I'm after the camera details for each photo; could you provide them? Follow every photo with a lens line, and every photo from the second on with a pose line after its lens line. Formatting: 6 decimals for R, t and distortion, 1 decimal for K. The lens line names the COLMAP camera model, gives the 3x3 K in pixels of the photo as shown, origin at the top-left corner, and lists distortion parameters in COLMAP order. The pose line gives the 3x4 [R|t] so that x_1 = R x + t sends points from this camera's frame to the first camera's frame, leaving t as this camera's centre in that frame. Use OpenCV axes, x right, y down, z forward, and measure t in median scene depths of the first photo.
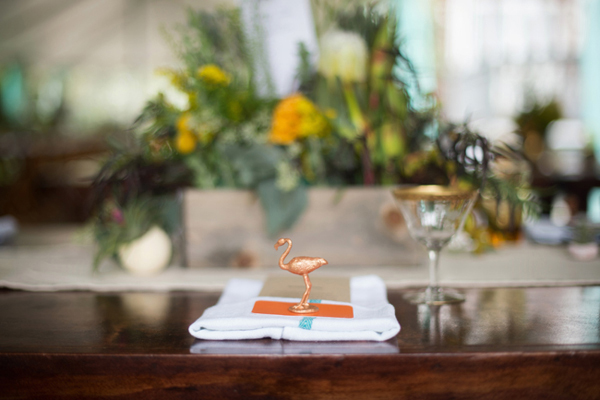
lens RADIAL K [[841.7, 0, 300.0], [0, 841.7, 200.0], [0, 0, 1]] dist [-0.025337, -0.032707]
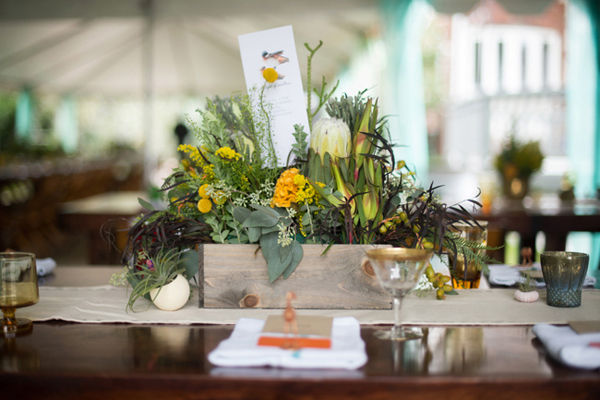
lens RADIAL K [[912.2, 0, 300.0], [0, 912.2, 200.0], [0, 0, 1]] dist [0.005096, 0.035237]
pose [[0.999891, 0.013528, -0.005901, 0.013823], [-0.013582, 0.999866, -0.009133, -0.067169], [0.005777, 0.009212, 0.999941, -0.357054]]
